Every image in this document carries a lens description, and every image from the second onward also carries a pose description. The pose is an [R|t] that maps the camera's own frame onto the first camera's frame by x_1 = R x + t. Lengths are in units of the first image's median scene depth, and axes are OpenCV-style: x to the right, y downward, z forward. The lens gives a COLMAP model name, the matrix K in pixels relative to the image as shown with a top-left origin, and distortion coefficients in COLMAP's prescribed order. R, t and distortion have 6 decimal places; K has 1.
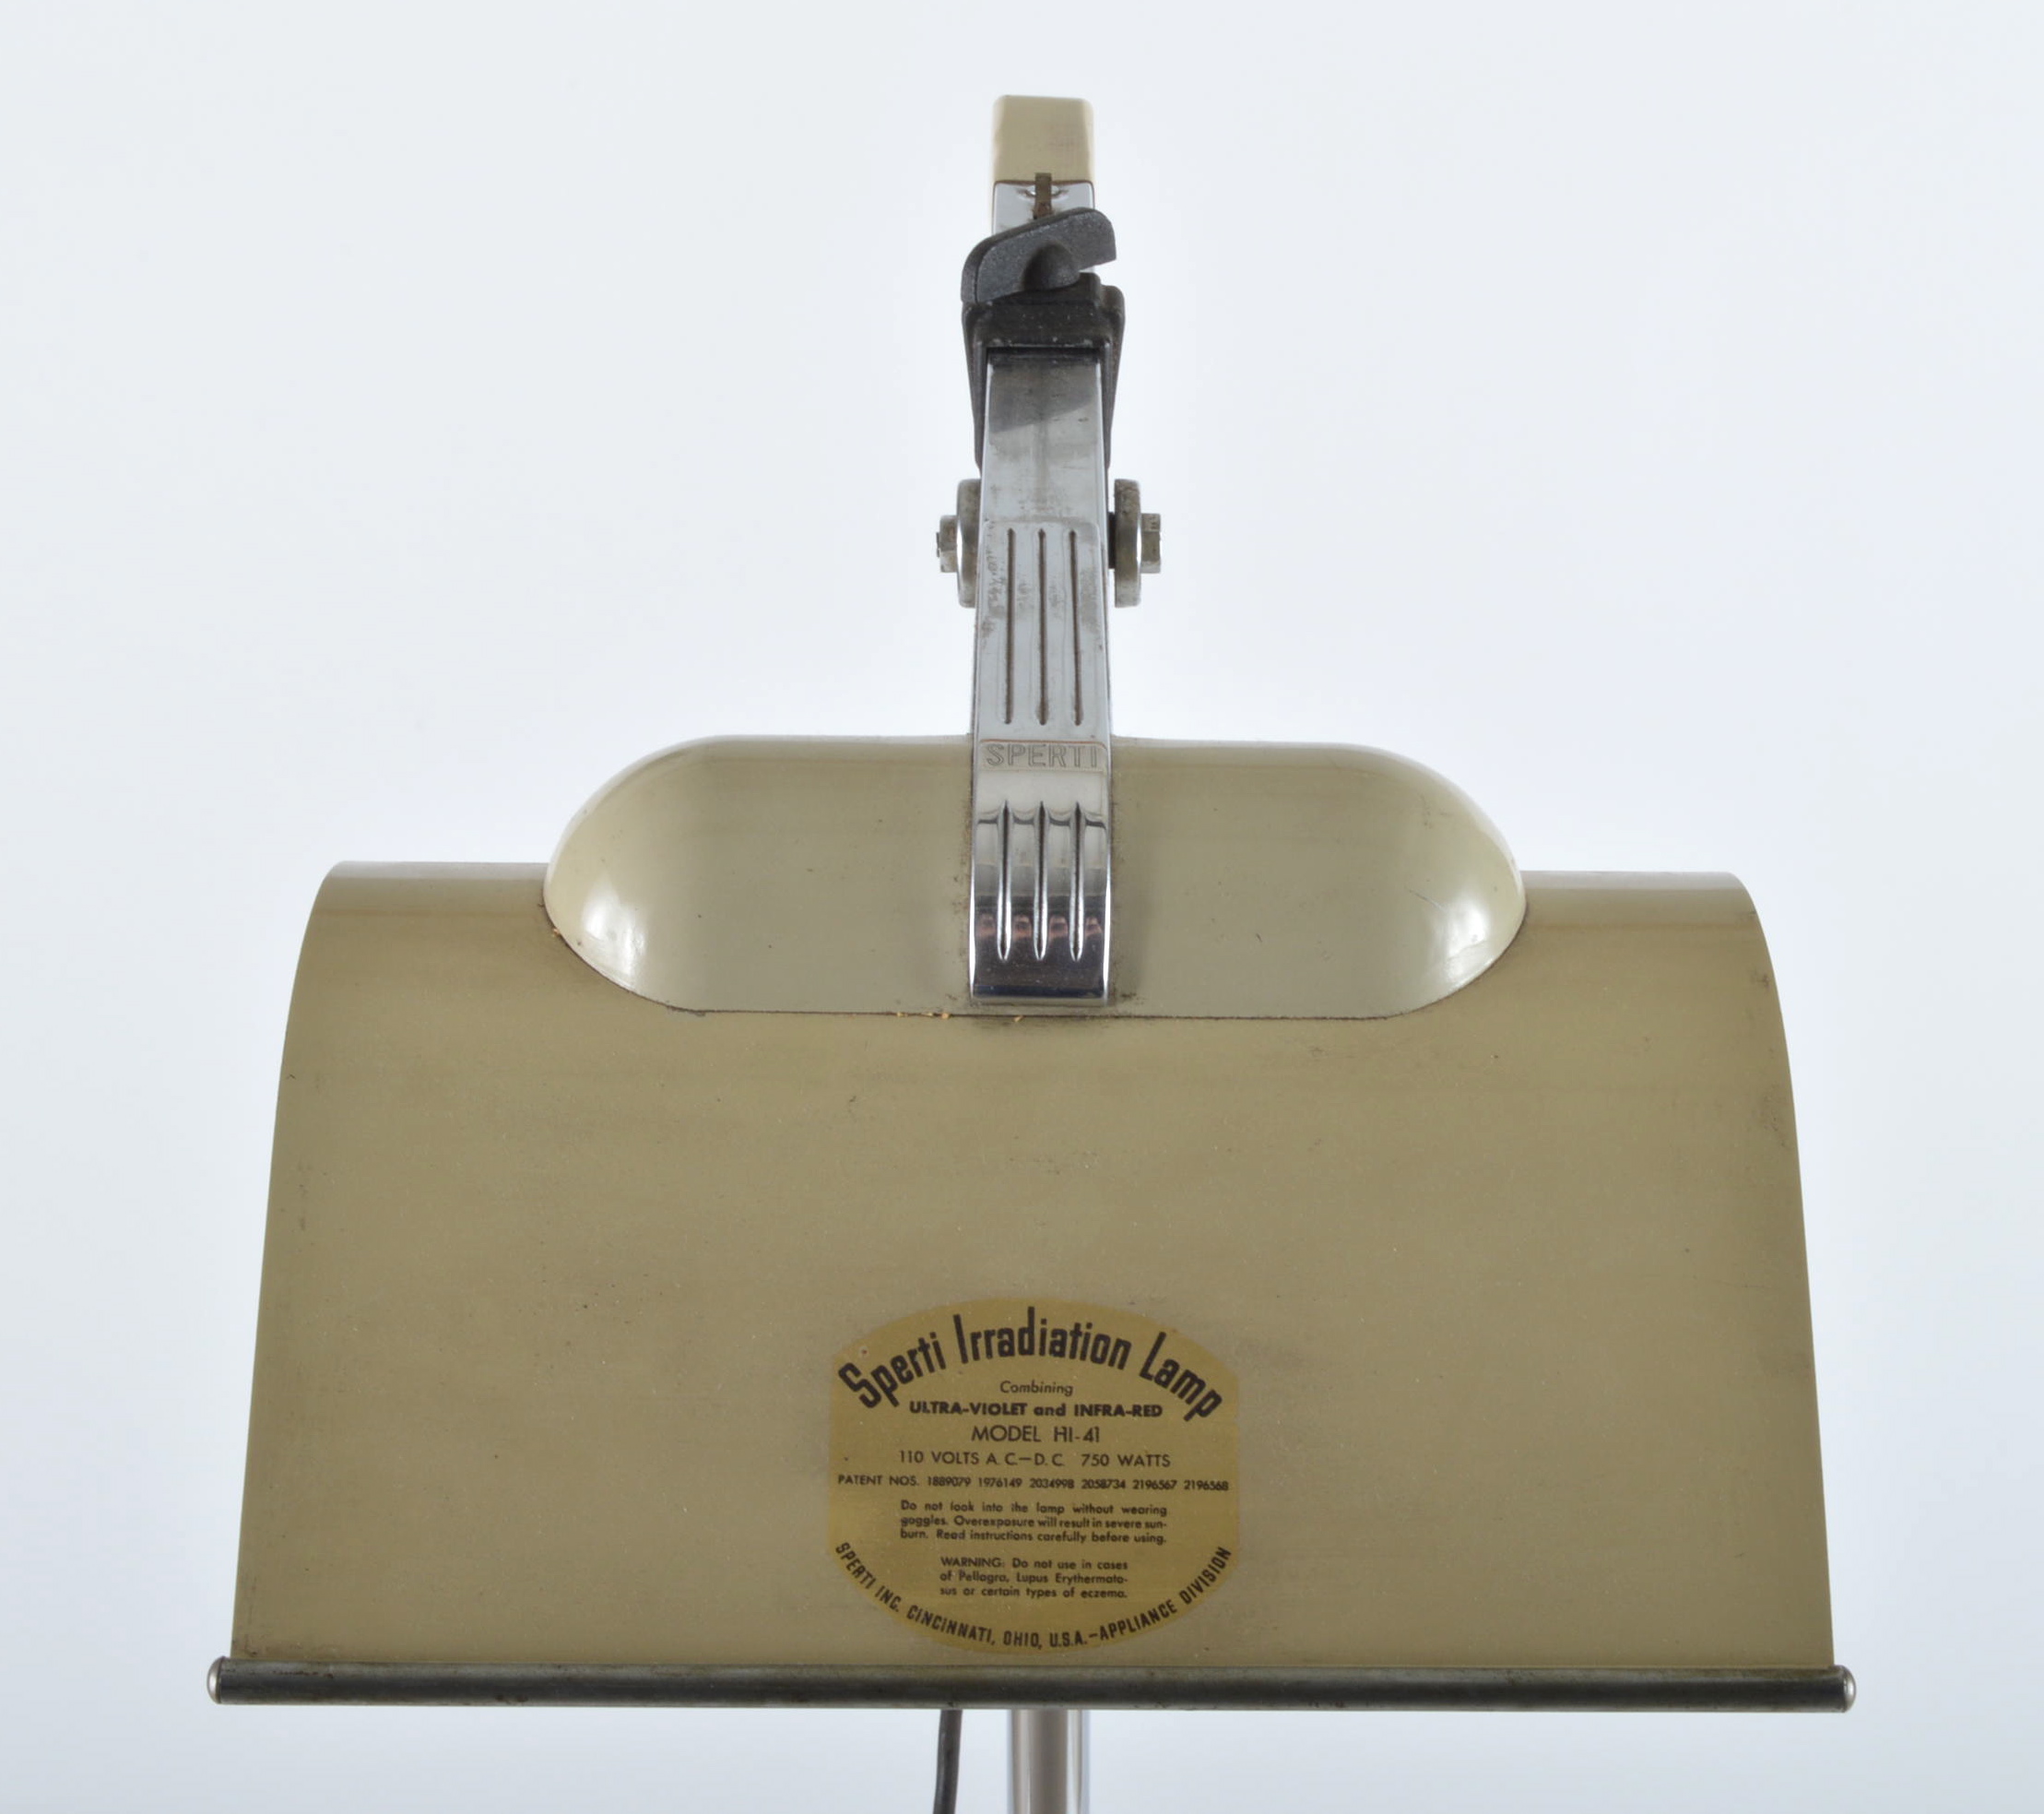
lens RADIAL K [[3451.7, 0, 1023.8], [0, 3451.7, 905.2], [0, 0, 1]] dist [-0.151673, 0.000000]
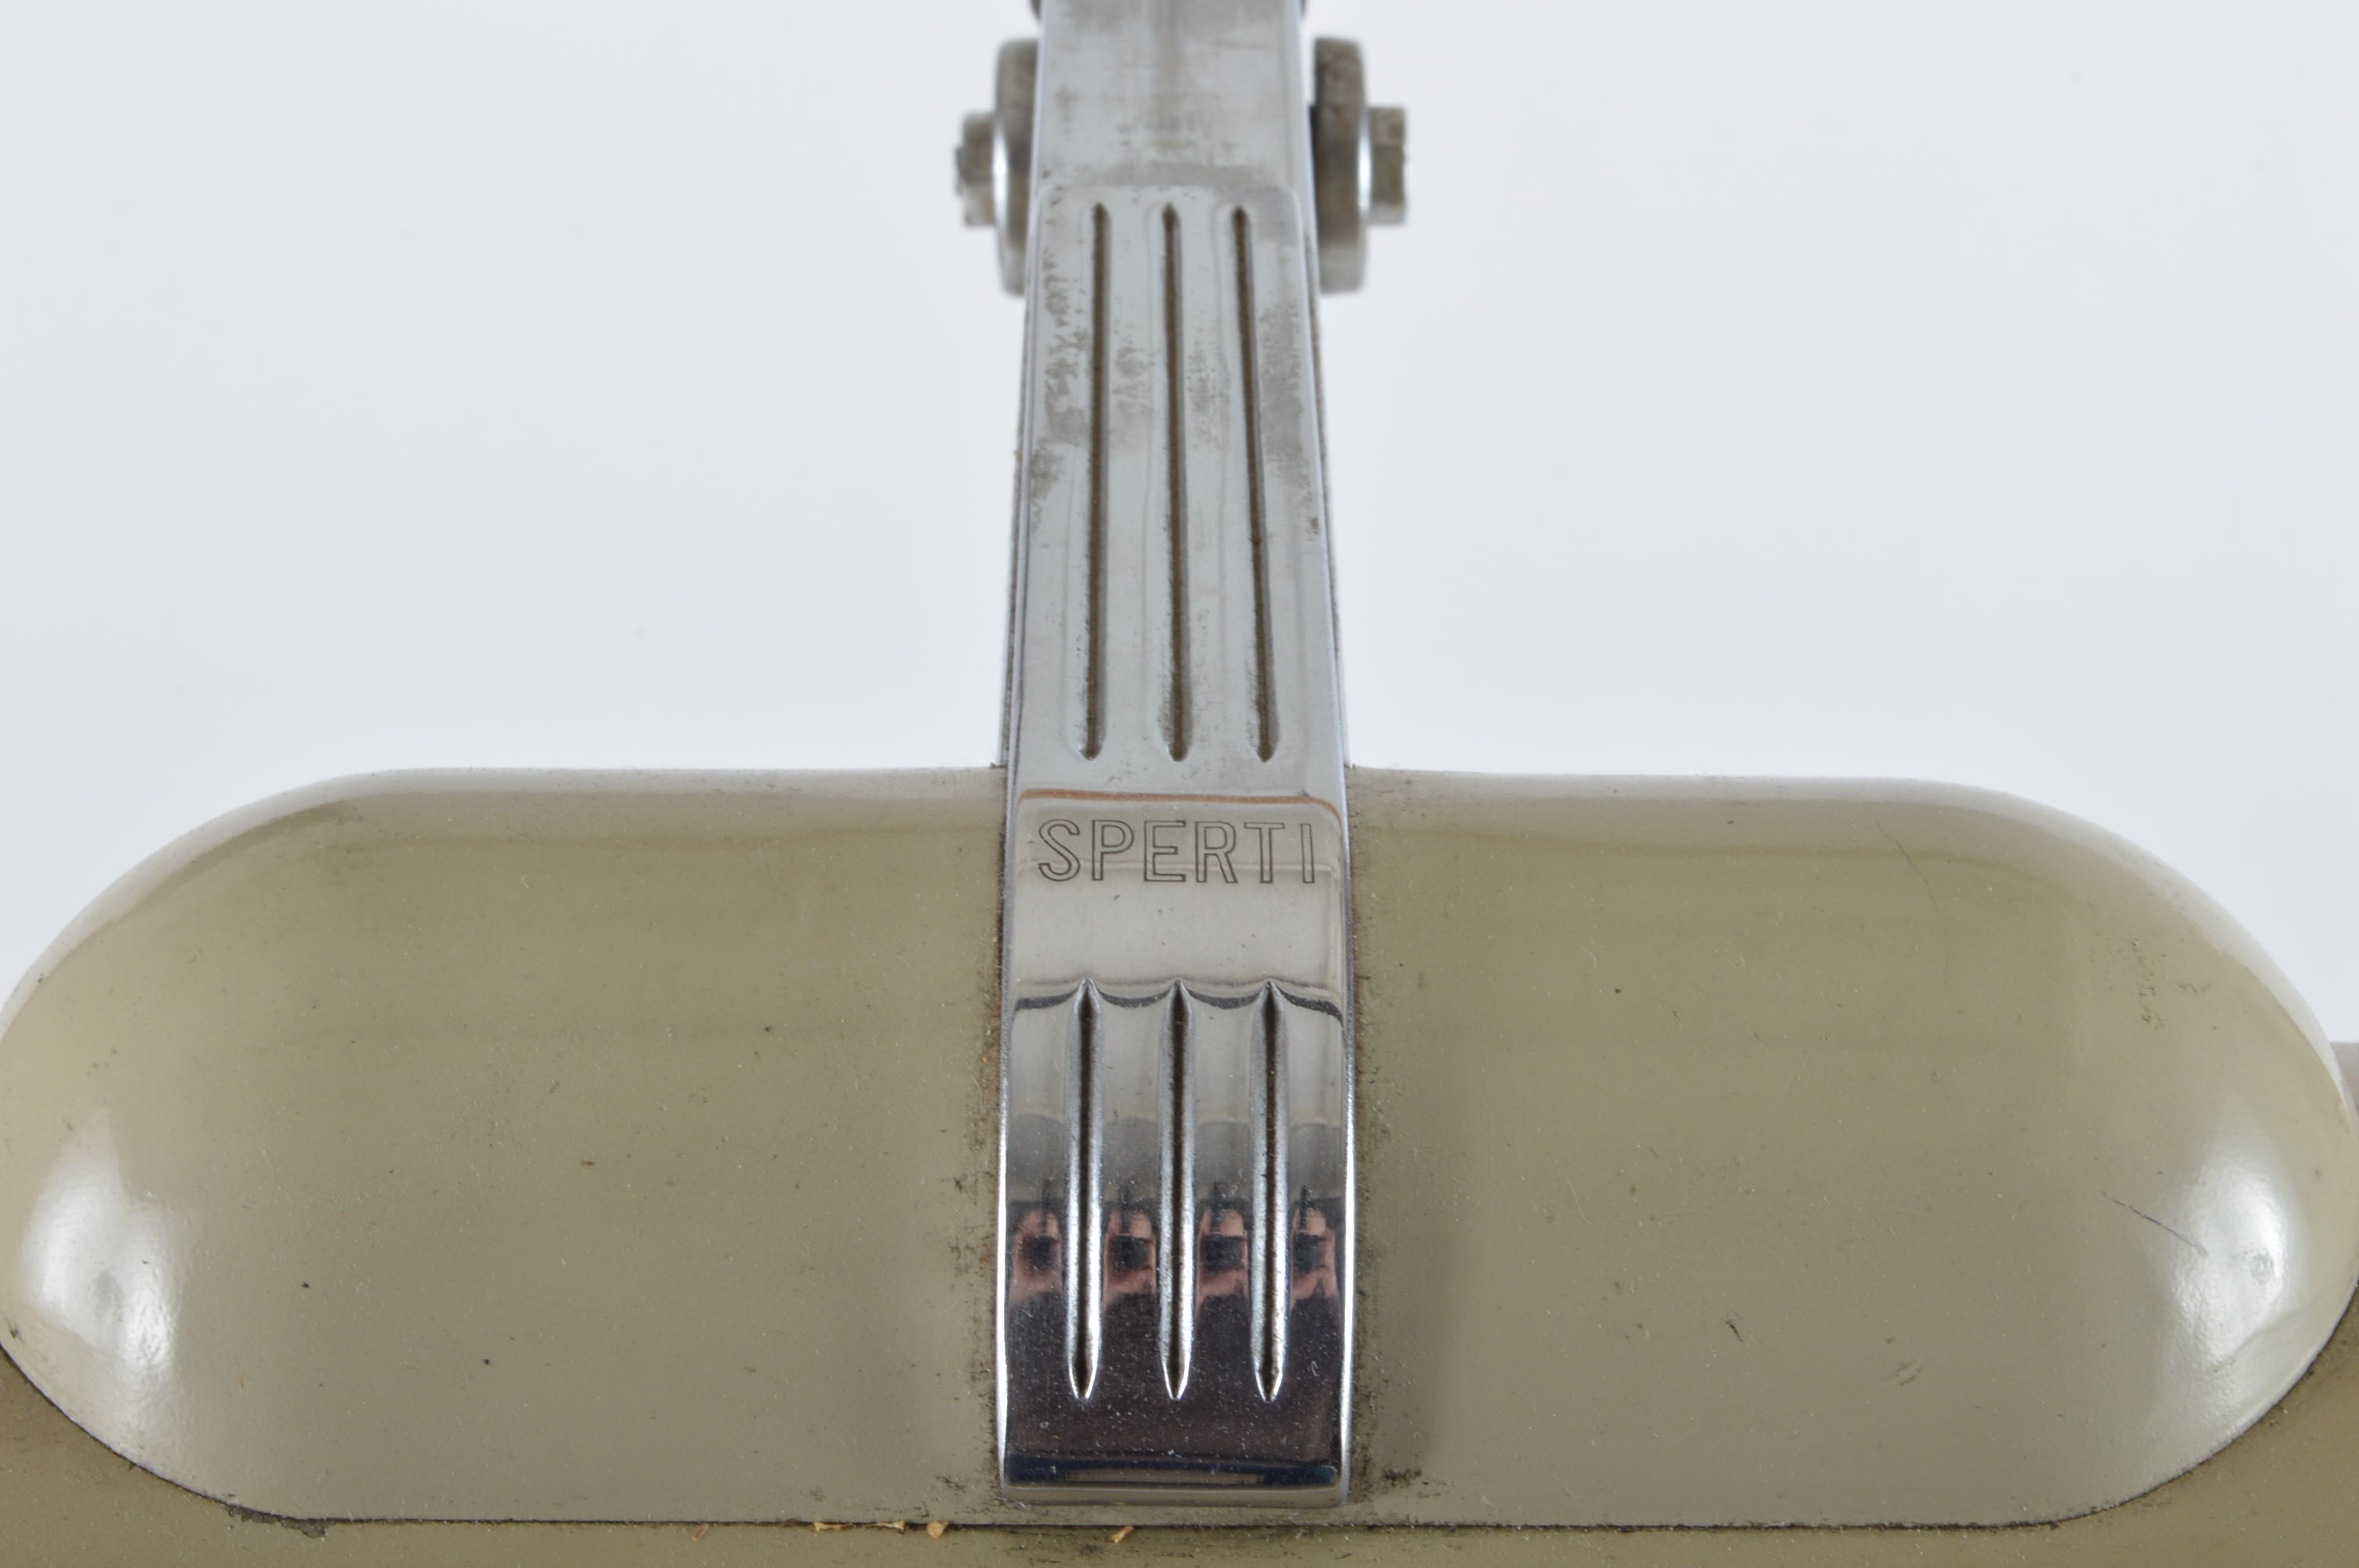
lens RADIAL K [[5065.9, 0, 1176.8], [0, 5065.9, 786.8], [0, 0, 1]] dist [-0.085686, 0.000000]
pose [[0.999950, -0.006114, 0.007879, 0.000657], [0.005746, 0.998929, 0.045908, -0.076111], [-0.008151, -0.045861, 0.998915, 0.414640]]
